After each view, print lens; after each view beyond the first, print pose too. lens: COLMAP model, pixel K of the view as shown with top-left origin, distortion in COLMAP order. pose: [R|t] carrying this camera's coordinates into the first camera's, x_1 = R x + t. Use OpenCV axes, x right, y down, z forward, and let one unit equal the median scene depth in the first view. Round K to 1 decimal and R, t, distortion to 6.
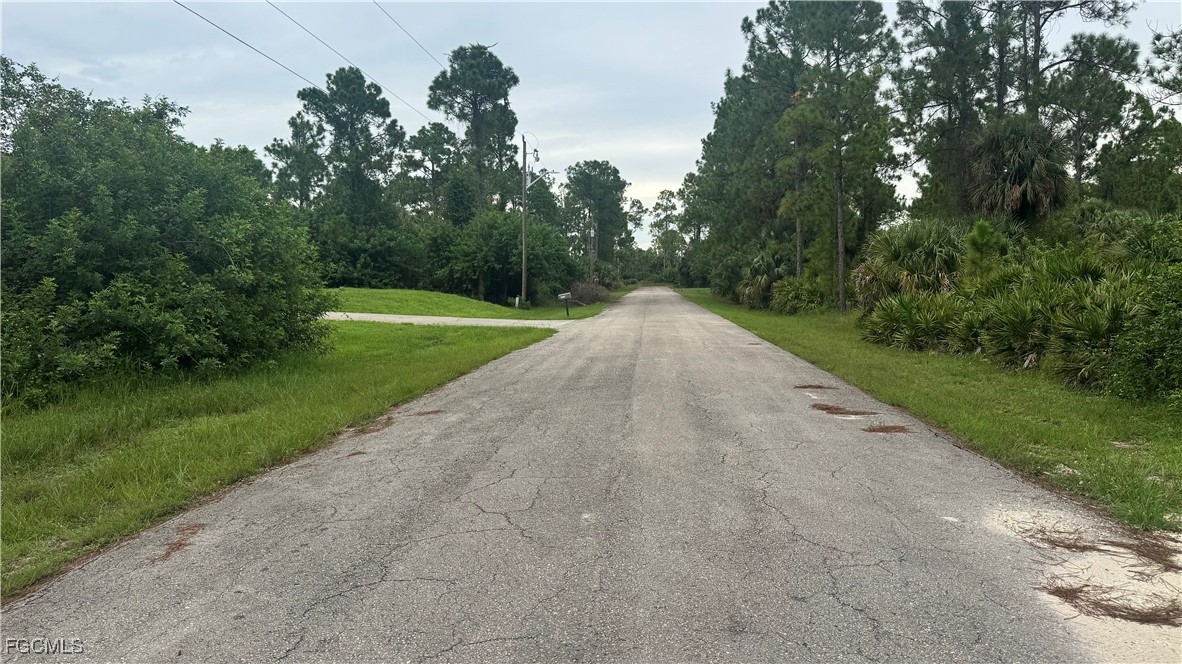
lens RADIAL K [[915.9, 0, 591.0], [0, 915.9, 332.0], [0, 0, 1]] dist [0.058063, -0.005171]
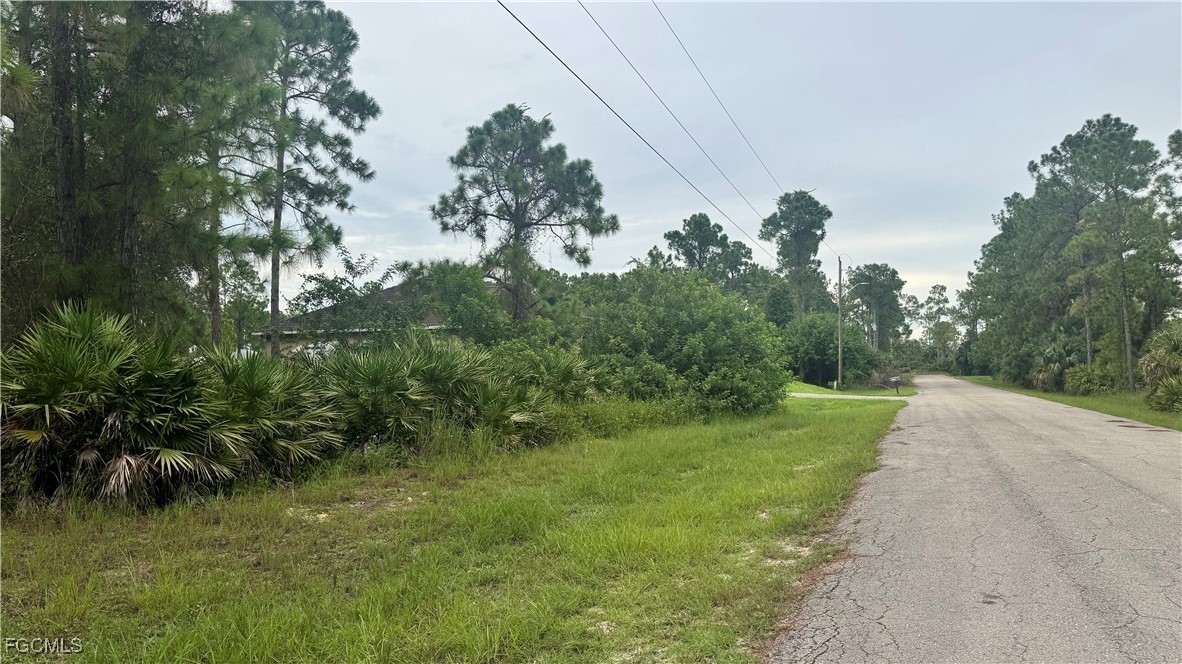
lens RADIAL K [[815.8, 0, 598.0], [0, 815.8, 336.9], [0, 0, 1]] dist [0.167038, -0.280853]
pose [[0.954605, -0.017312, -0.297372, -0.051102], [-0.011472, 0.995432, -0.094780, 0.012935], [0.297654, 0.093889, 0.950046, -0.196241]]
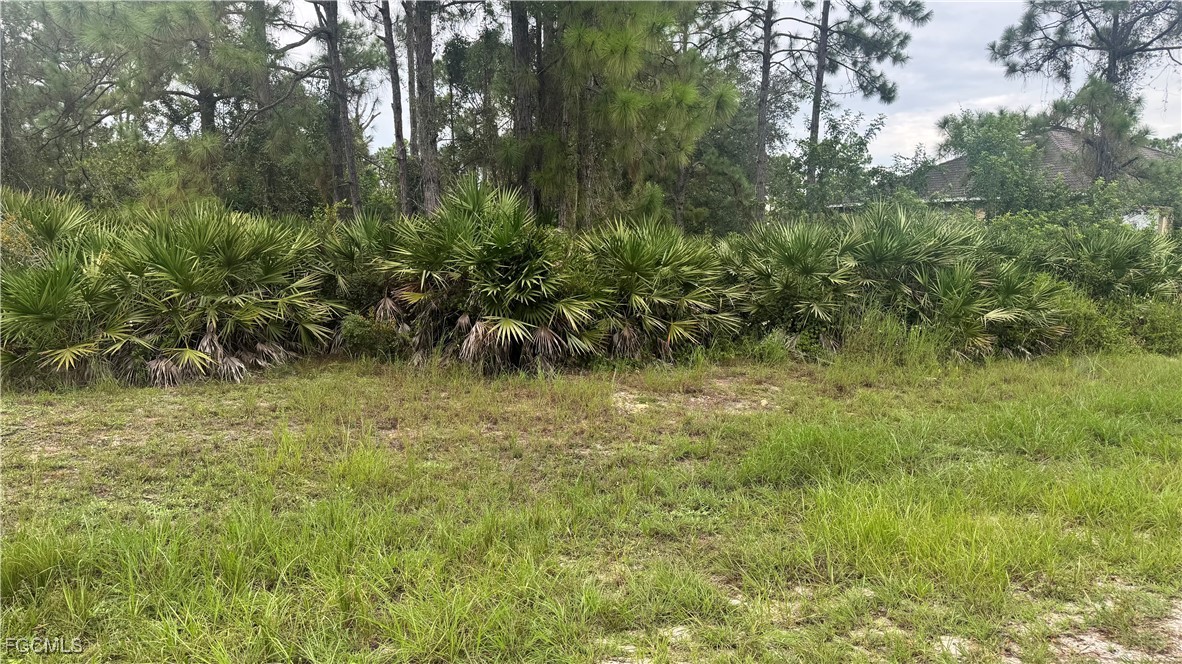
lens RADIAL K [[834.9, 0, 594.5], [0, 834.9, 328.4], [0, 0, 1]] dist [0.089135, -0.114100]
pose [[0.525690, 0.100175, -0.844757, -0.031846], [-0.069397, 0.994782, 0.074781, 0.008676], [0.847841, 0.019312, 0.529899, -0.140513]]
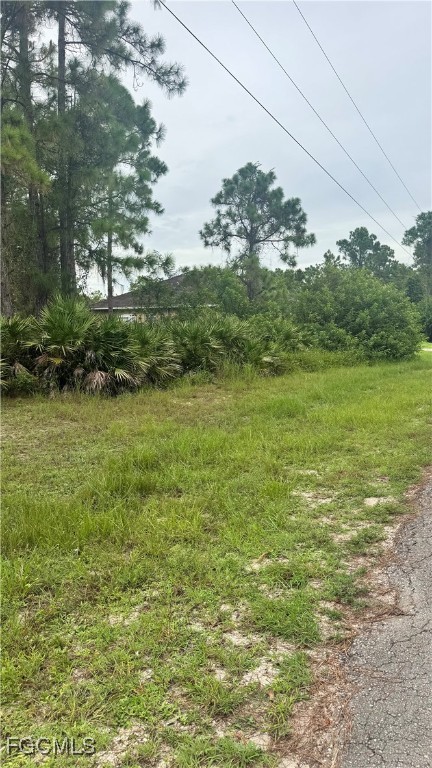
lens RADIAL K [[528.8, 0, 213.2], [0, 528.8, 386.3], [0, 0, 1]] dist [0.147698, -0.237440]
pose [[0.909161, 0.045262, -0.413979, -0.056248], [-0.027776, 0.998453, 0.048163, 0.015920], [0.415518, -0.032289, 0.909012, -0.240603]]
